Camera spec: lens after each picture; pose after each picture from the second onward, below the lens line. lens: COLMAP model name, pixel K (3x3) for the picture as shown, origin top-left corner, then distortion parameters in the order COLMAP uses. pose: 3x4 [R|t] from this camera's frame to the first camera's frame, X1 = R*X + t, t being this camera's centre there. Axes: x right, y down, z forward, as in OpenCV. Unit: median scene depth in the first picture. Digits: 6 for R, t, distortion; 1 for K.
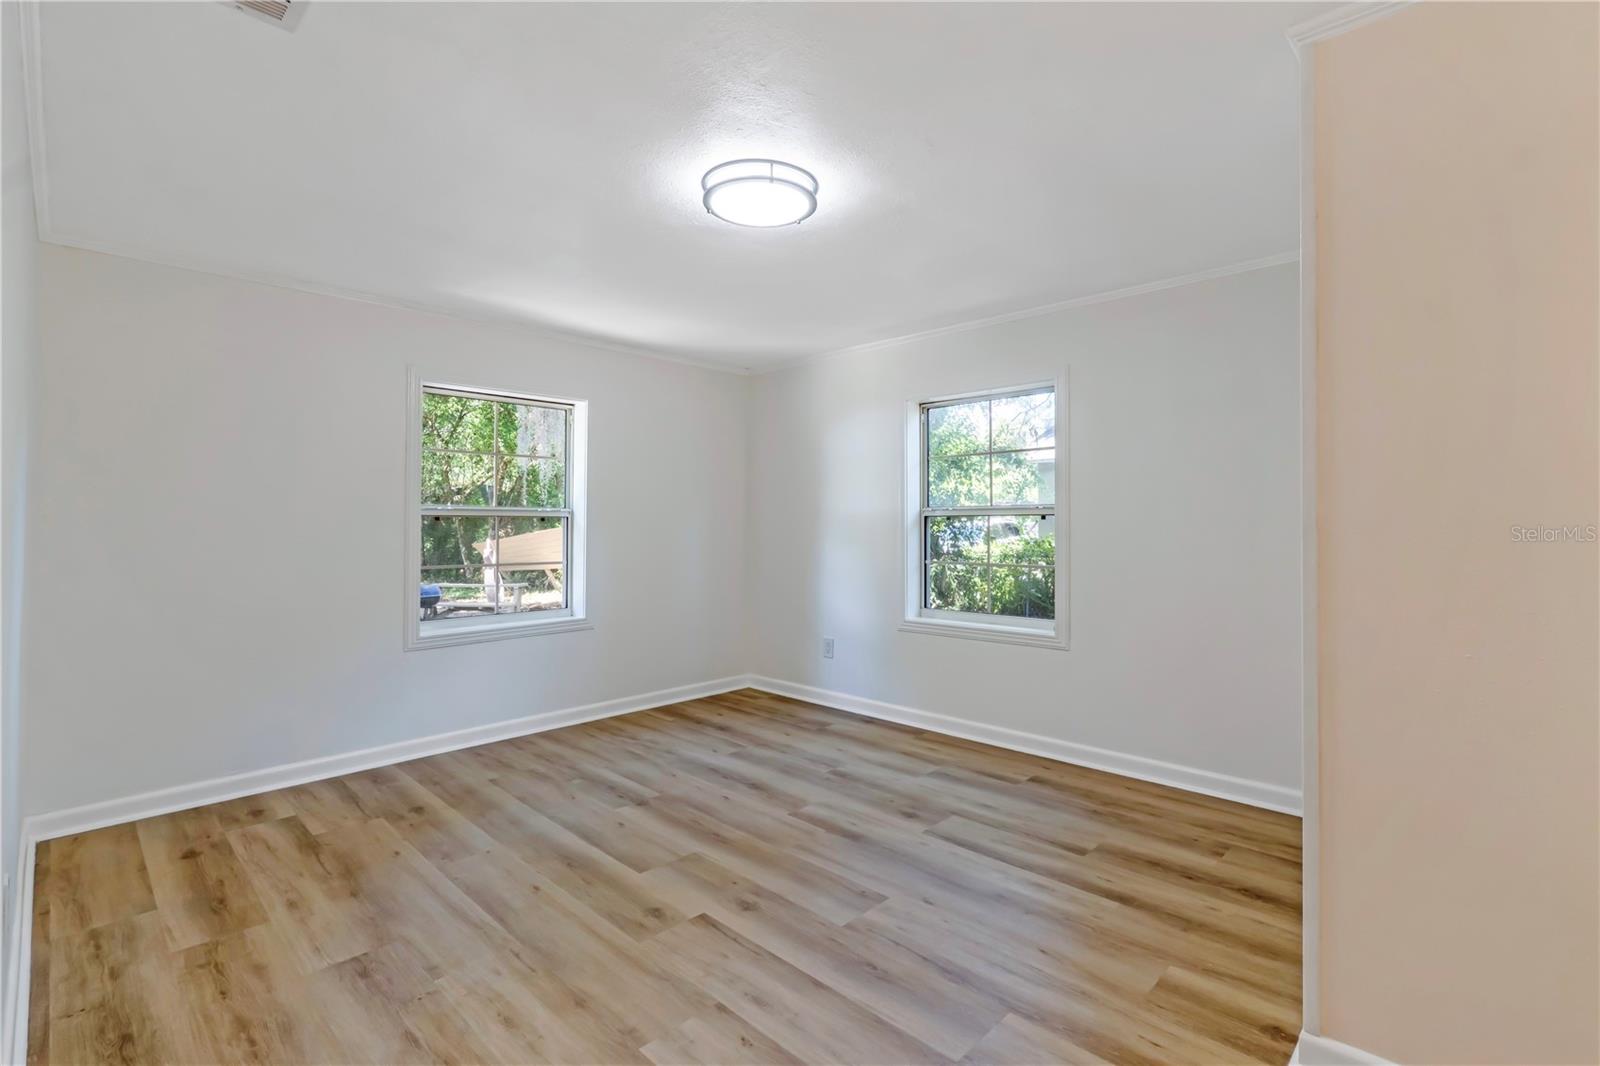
lens RADIAL K [[740.7, 0, 810.1], [0, 740.7, 520.7], [0, 0, 1]] dist [-0.004558, -0.000987]
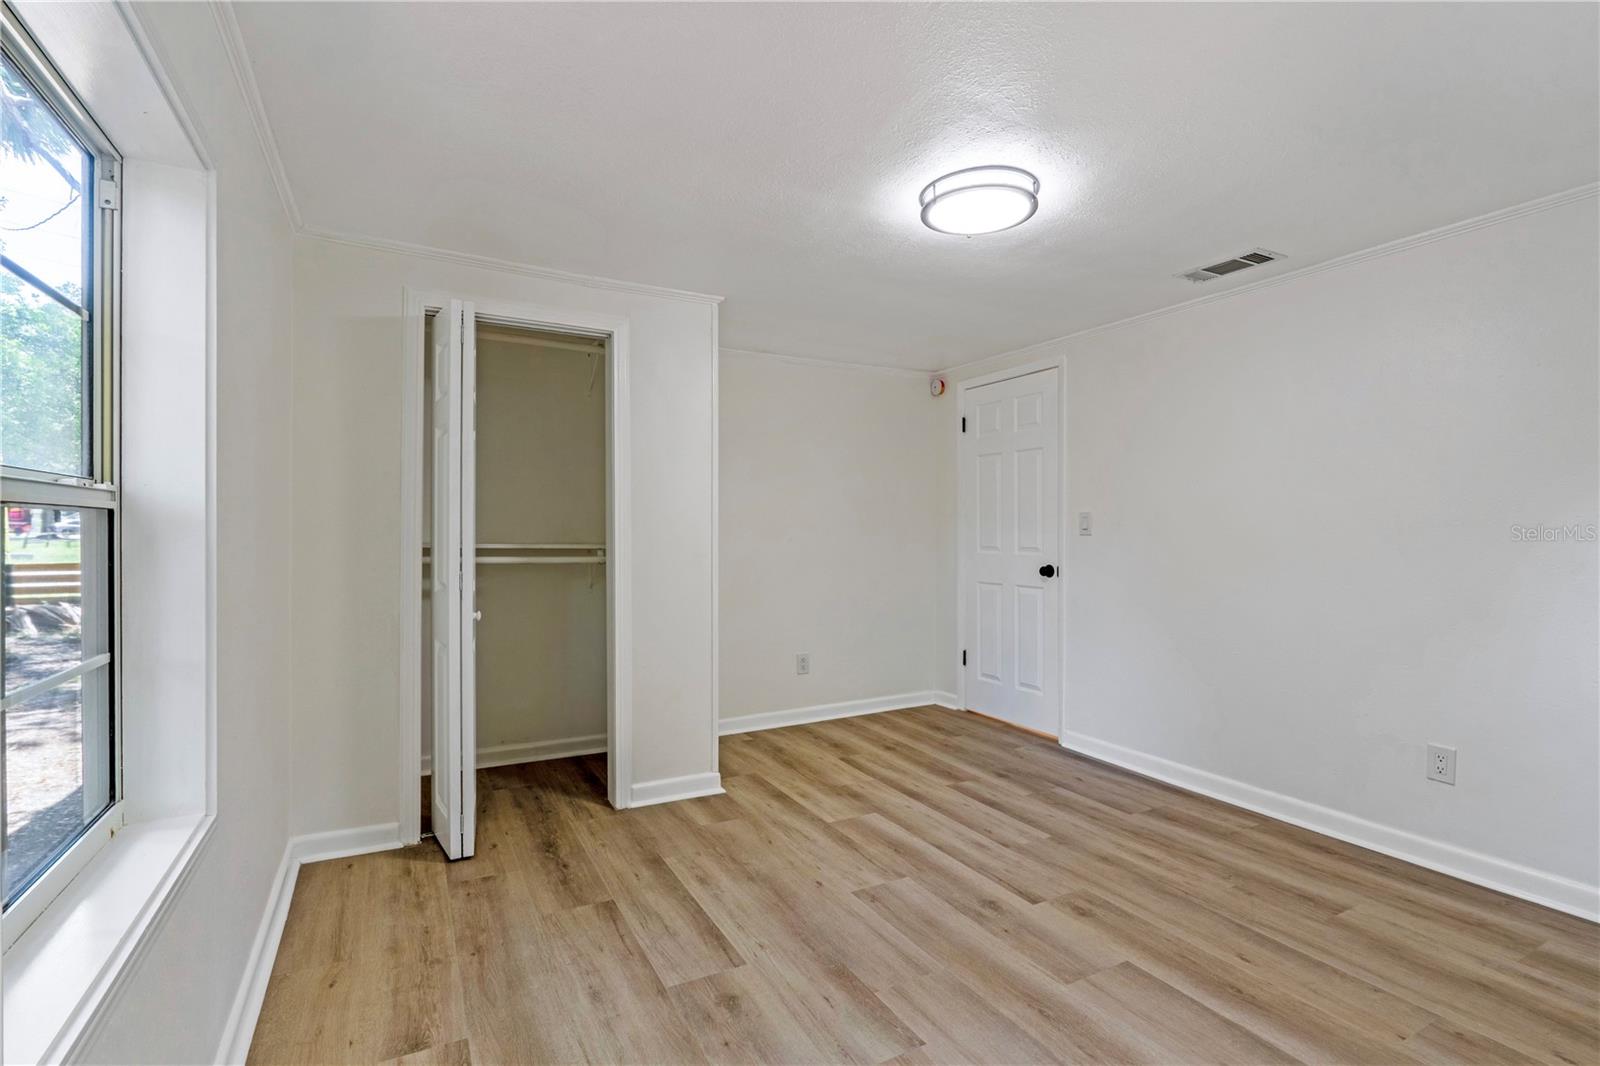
lens RADIAL K [[767.0, 0, 800.0], [0, 767.0, 533.0], [0, 0, 1]] dist [0.050155, -0.000350]
pose [[-0.952409, -0.006678, 0.304749, -0.155756], [-0.007247, 0.999973, -0.000735, 0.002070], [-0.304736, -0.002909, -0.952432, 2.077740]]
